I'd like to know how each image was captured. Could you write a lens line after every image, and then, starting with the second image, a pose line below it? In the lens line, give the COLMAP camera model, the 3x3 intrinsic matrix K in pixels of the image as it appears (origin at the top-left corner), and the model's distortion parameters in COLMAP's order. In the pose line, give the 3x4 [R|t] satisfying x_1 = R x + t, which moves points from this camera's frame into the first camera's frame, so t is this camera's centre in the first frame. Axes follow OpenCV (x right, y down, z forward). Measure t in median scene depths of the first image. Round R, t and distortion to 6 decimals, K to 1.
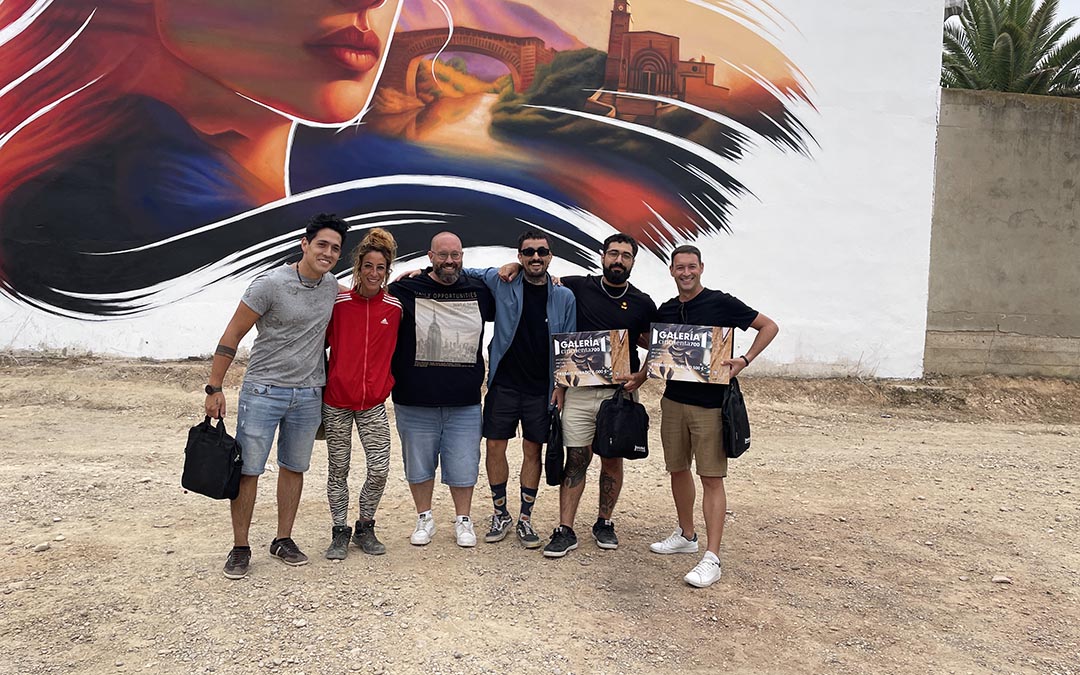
lens RADIAL K [[826.2, 0, 529.6], [0, 826.2, 334.1], [0, 0, 1]] dist [0.090773, -0.123409]
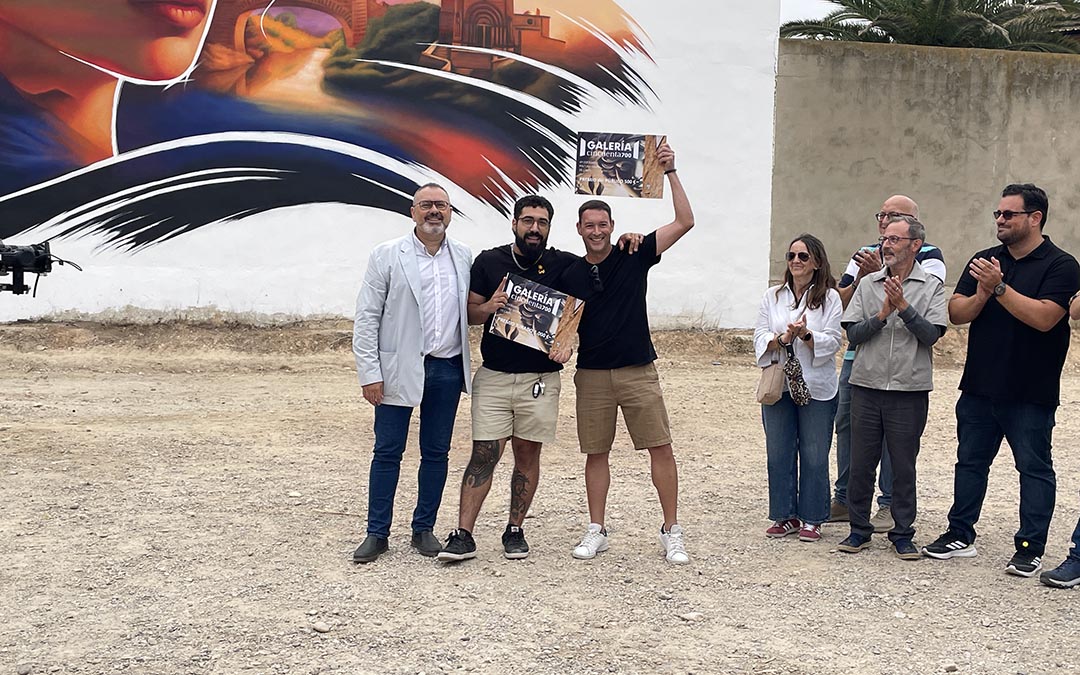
lens RADIAL K [[1269.8, 0, 544.0], [0, 1269.8, 353.6], [0, 0, 1]] dist [0.077018, 0.000000]
pose [[0.996831, -0.024993, 0.075515, 0.090285], [0.023782, 0.999575, 0.016885, 0.053116], [-0.075905, -0.015035, 0.997002, -0.529632]]
